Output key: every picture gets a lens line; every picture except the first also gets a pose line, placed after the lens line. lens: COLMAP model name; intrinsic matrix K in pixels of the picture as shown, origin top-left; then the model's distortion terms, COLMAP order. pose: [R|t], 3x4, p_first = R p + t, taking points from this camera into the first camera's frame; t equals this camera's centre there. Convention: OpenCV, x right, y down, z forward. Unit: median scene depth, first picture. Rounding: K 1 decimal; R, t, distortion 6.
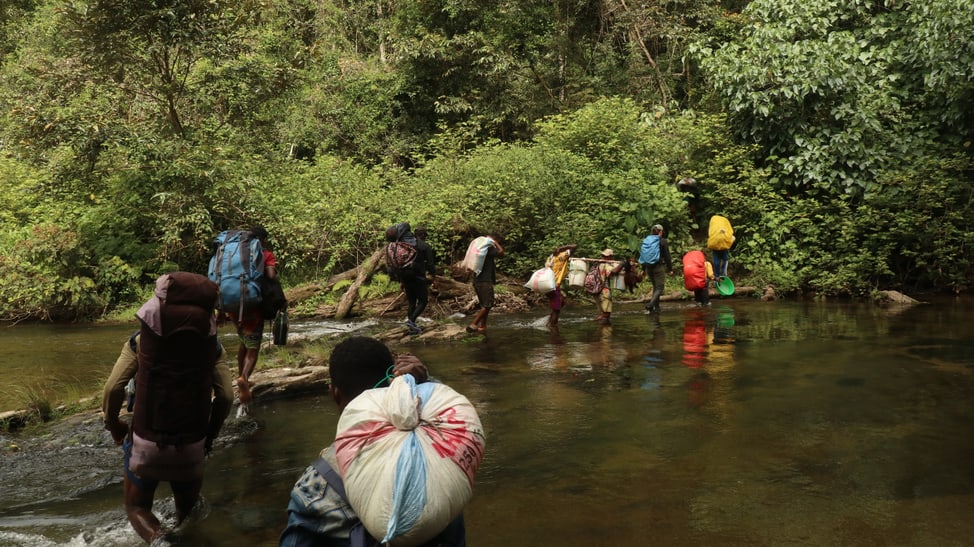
lens RADIAL K [[785.1, 0, 487.0], [0, 785.1, 273.5], [0, 0, 1]] dist [-0.139155, 0.092183]
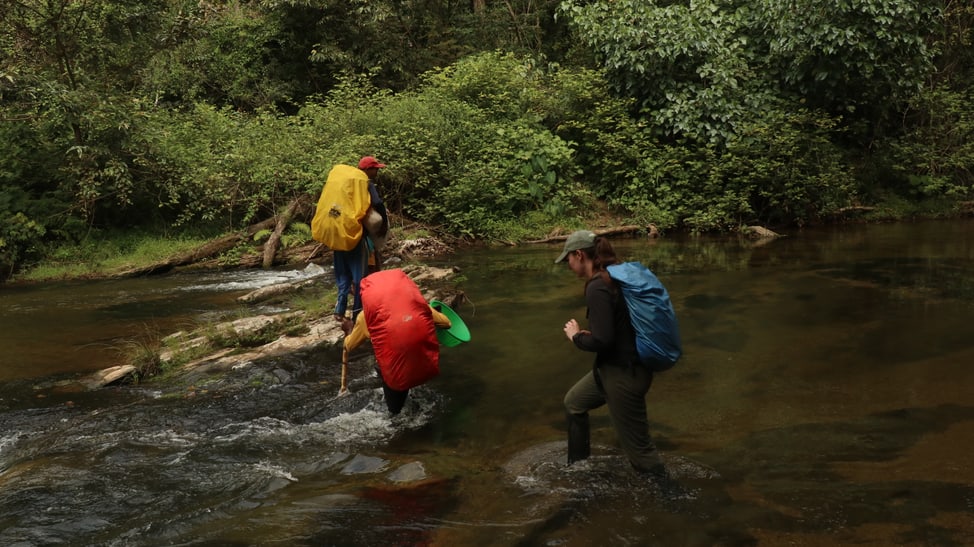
lens RADIAL K [[785.1, 0, 487.0], [0, 785.1, 273.5], [0, 0, 1]] dist [-0.139155, 0.092183]
pose [[0.968131, -0.042339, 0.246838, -0.149851], [0.023922, 0.996733, 0.077138, -0.005705], [-0.249298, -0.068774, 0.965982, -0.056973]]
